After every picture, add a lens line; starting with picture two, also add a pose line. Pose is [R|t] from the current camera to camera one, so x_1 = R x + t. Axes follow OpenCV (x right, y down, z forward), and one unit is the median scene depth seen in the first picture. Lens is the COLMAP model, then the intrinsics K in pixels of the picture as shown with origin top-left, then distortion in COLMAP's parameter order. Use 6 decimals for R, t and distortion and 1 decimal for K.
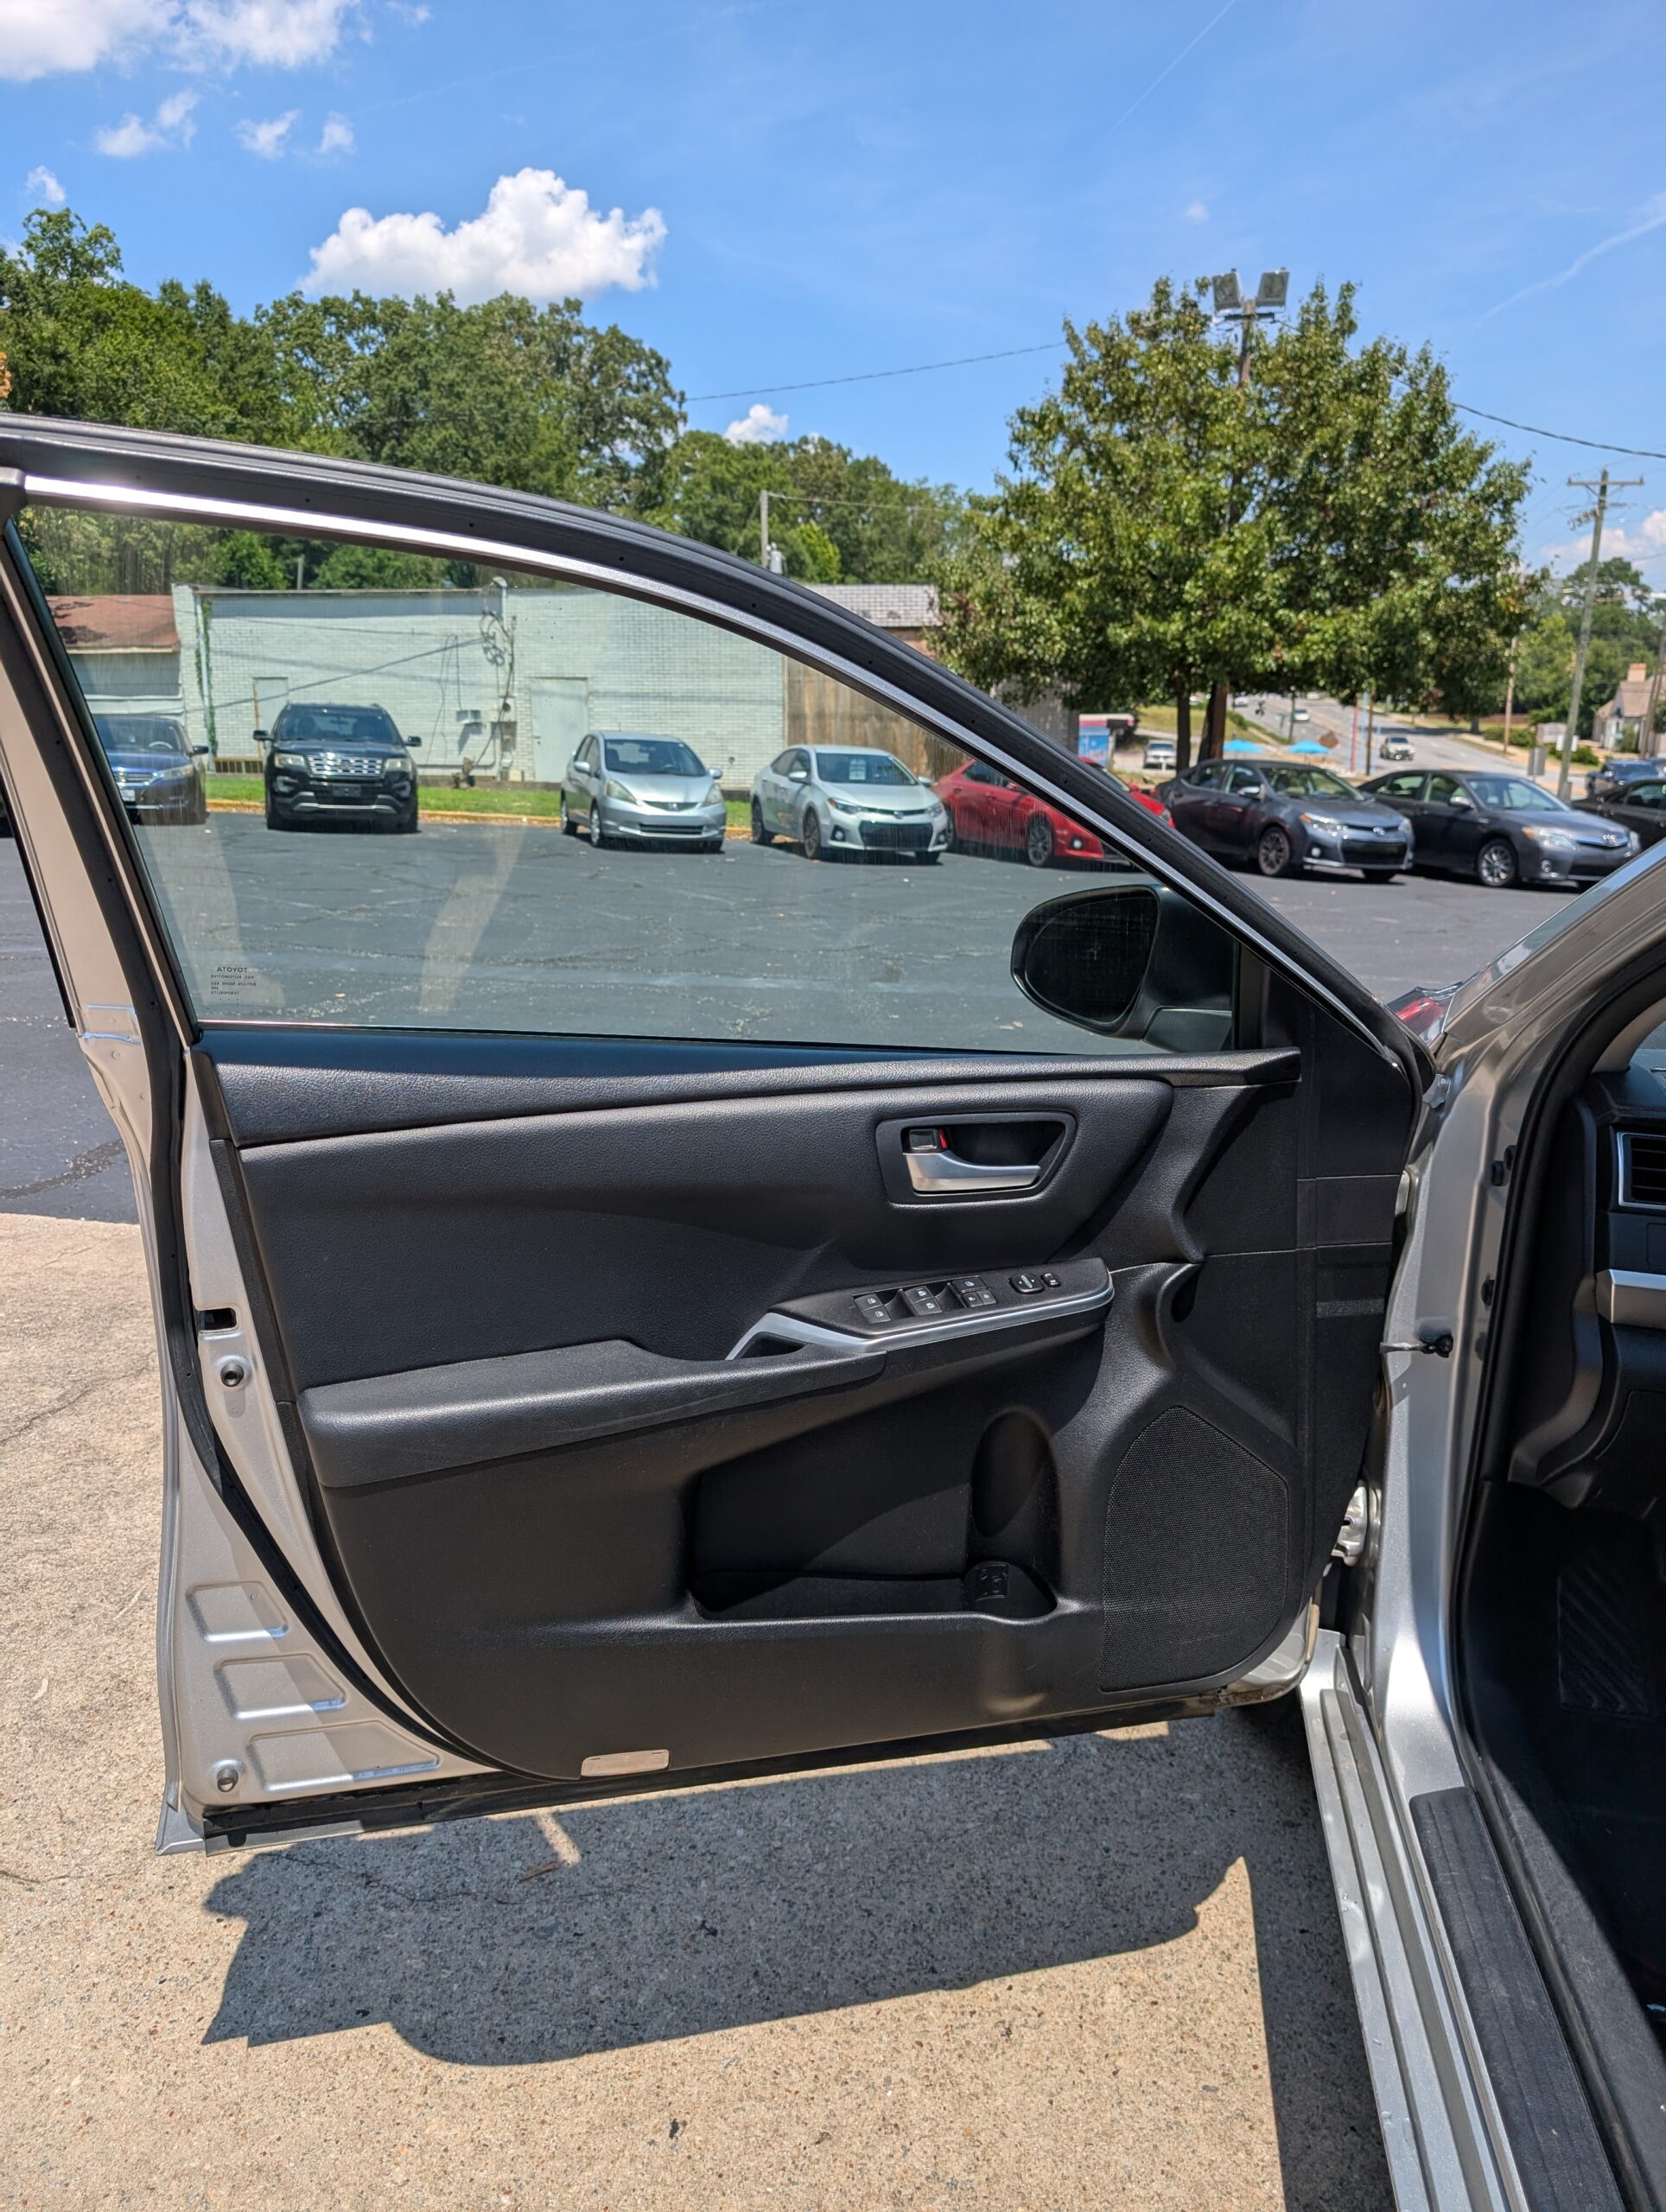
lens RADIAL K [[1601.4, 0, 822.5], [0, 1601.4, 1069.8], [0, 0, 1]] dist [0.008536, -0.006284]
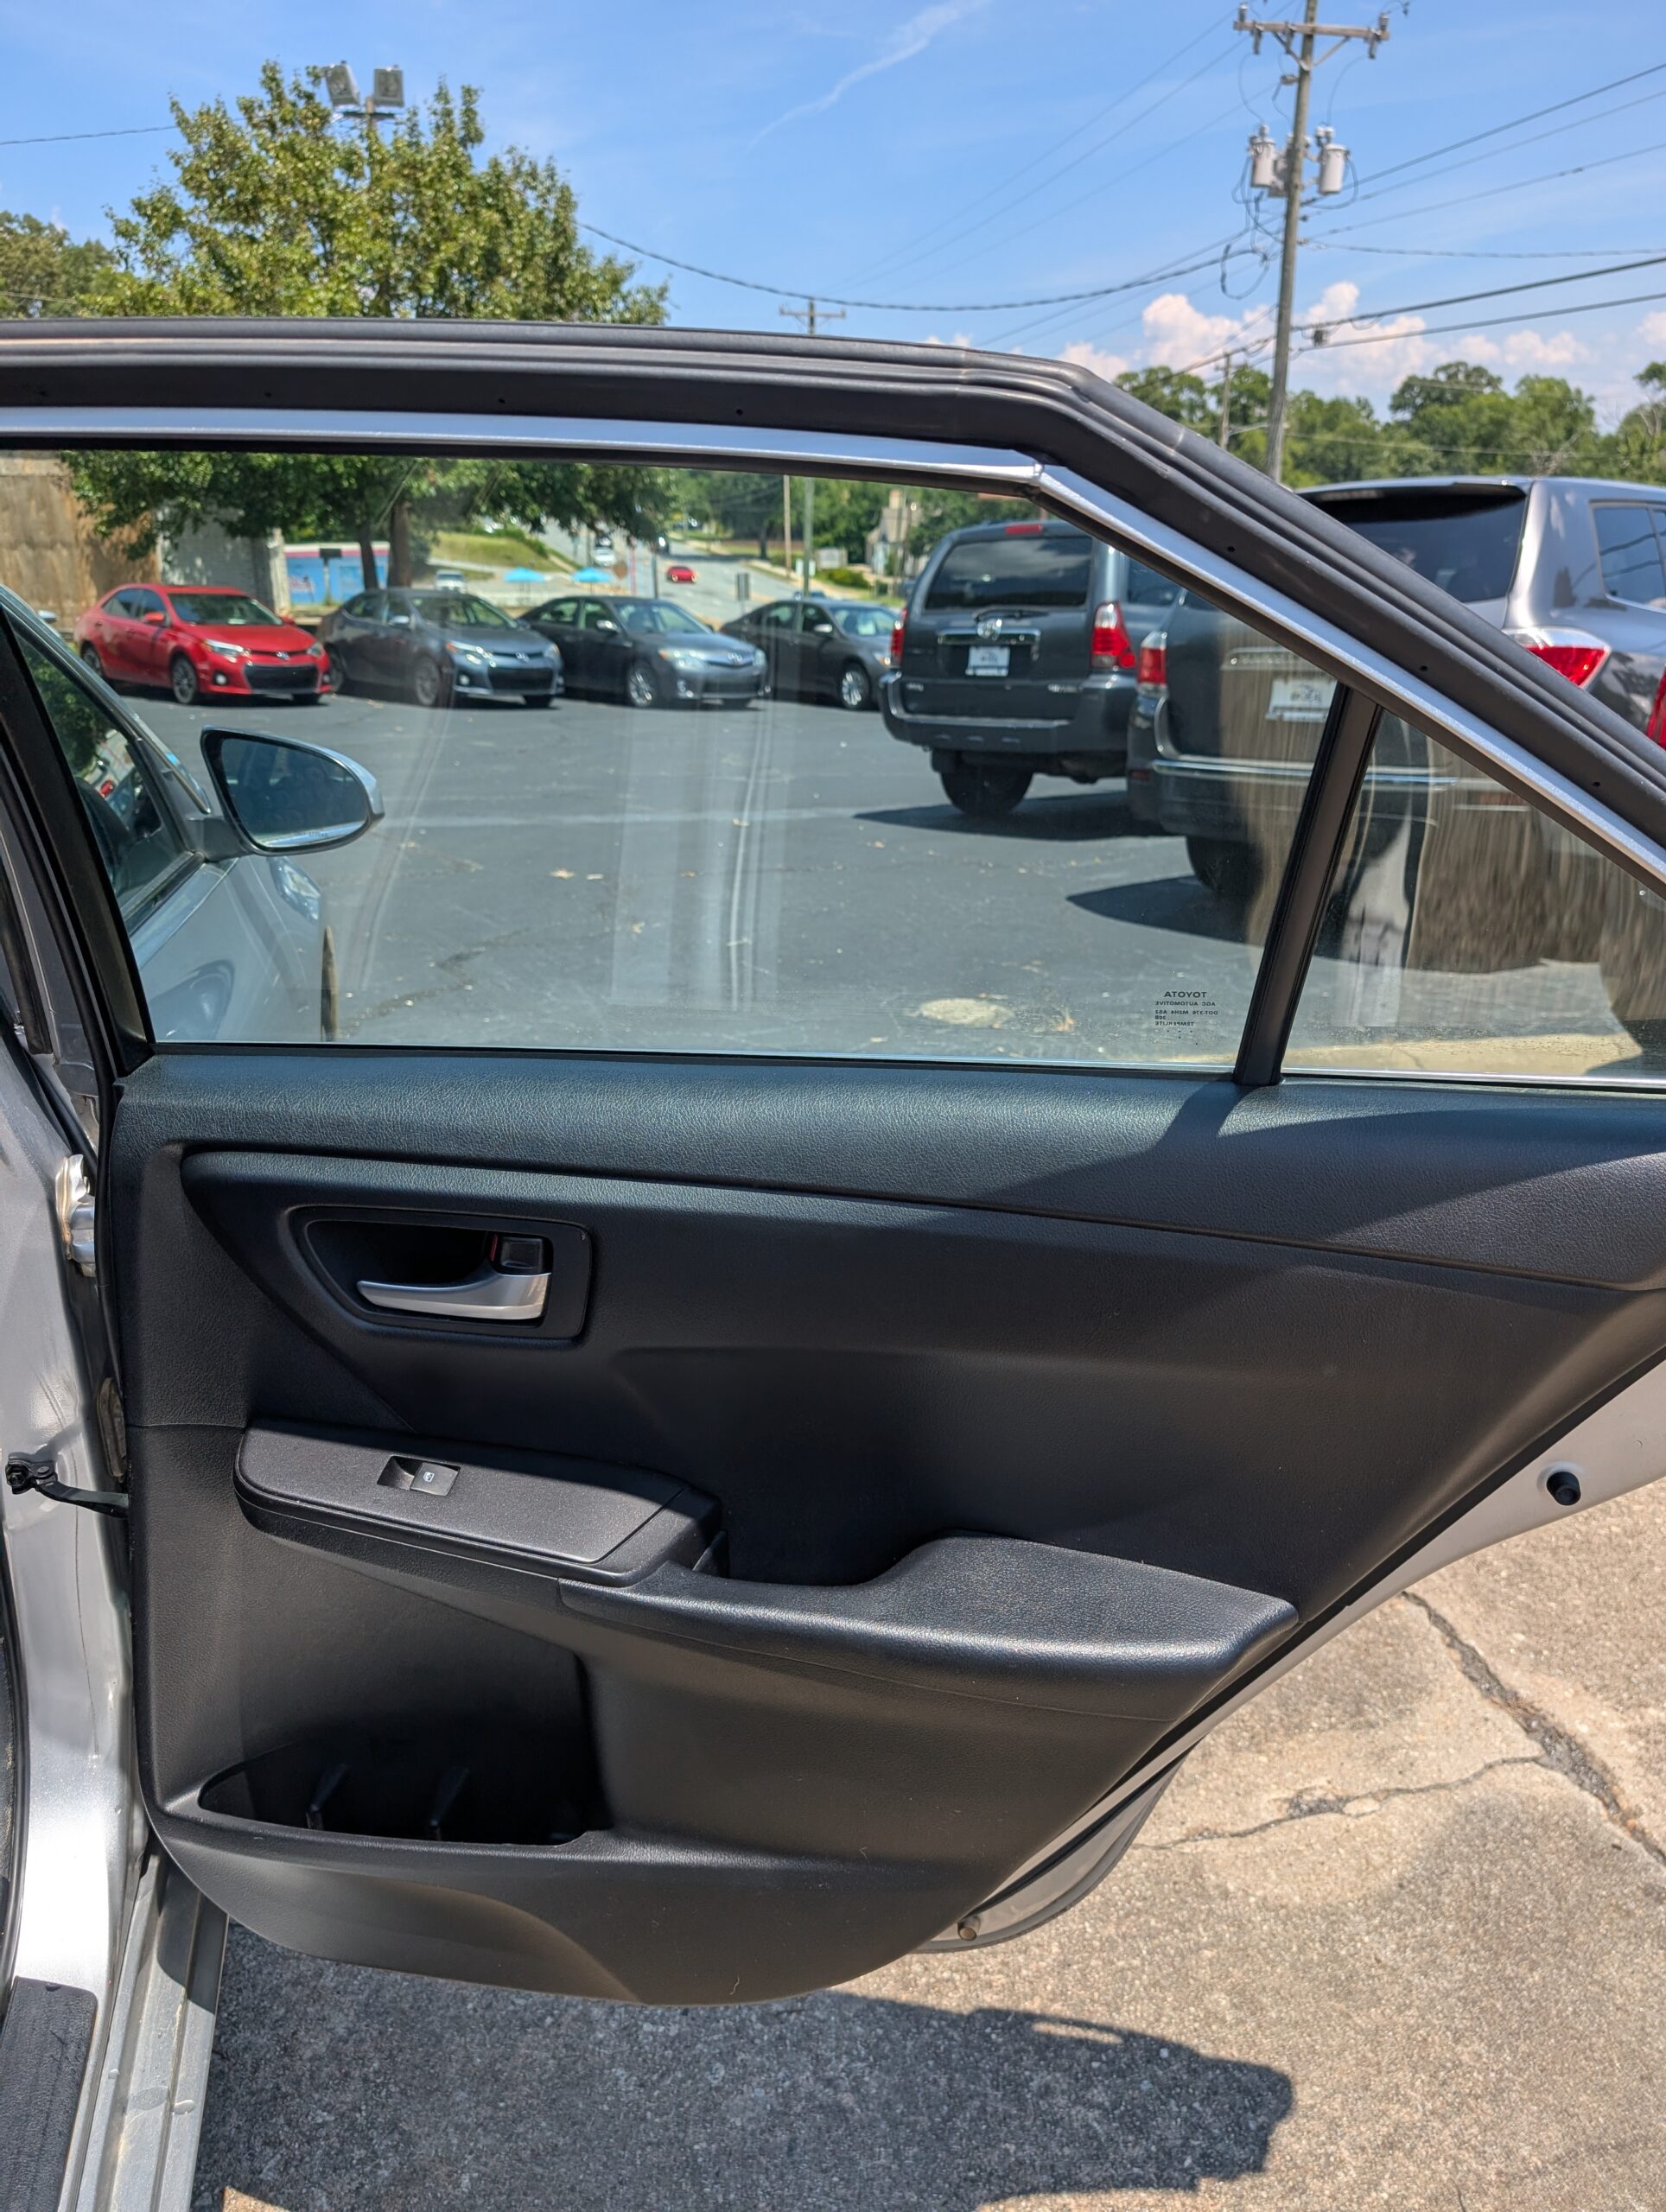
lens RADIAL K [[1601.4, 0, 844.9], [0, 1601.4, 1083.3], [0, 0, 1]] dist [0.008536, -0.006284]
pose [[0.916550, -0.132924, 0.377183, 0.085718], [0.091663, 0.987863, 0.125395, 0.009564], [-0.389273, -0.080357, 0.917611, -0.041418]]
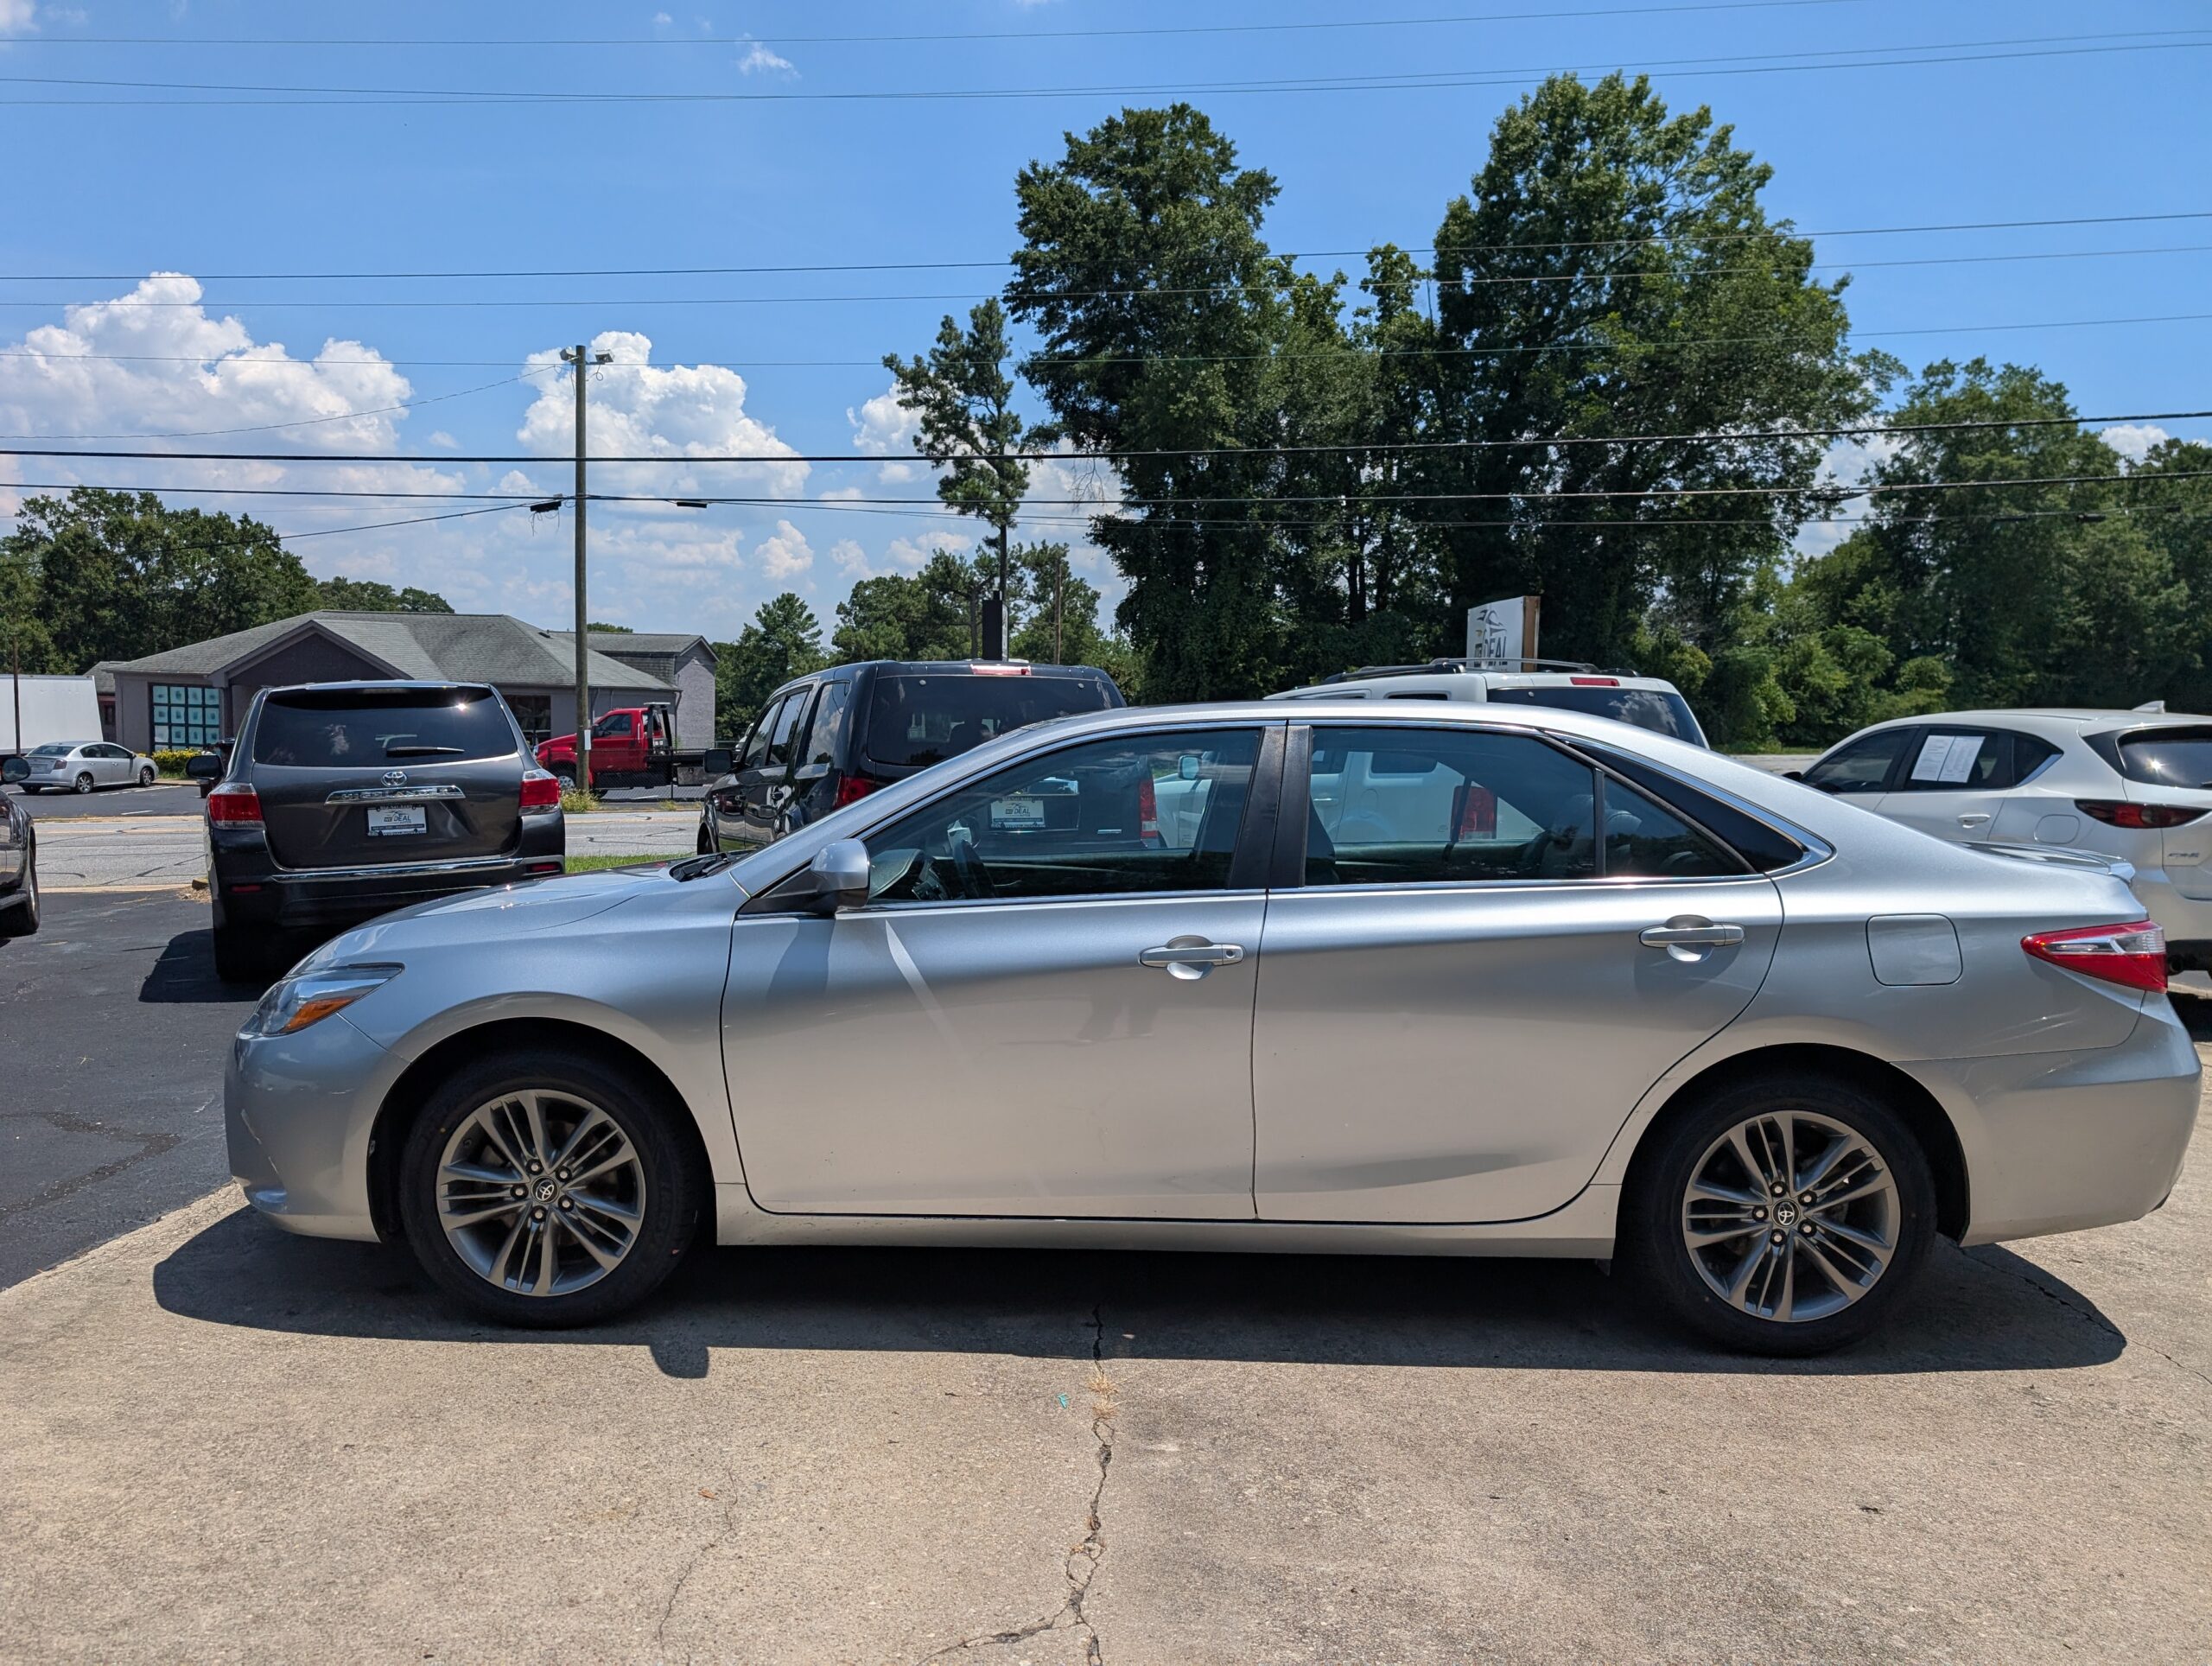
lens RADIAL K [[1601.4, 0, 1069.4], [0, 1601.4, 840.9], [0, 0, 1]] dist [0.008536, -0.006284]
pose [[-0.128811, -0.090941, 0.987490, -0.123798], [0.197654, 0.973452, 0.115431, -0.017802], [-0.971772, 0.210050, -0.107417, 0.048606]]
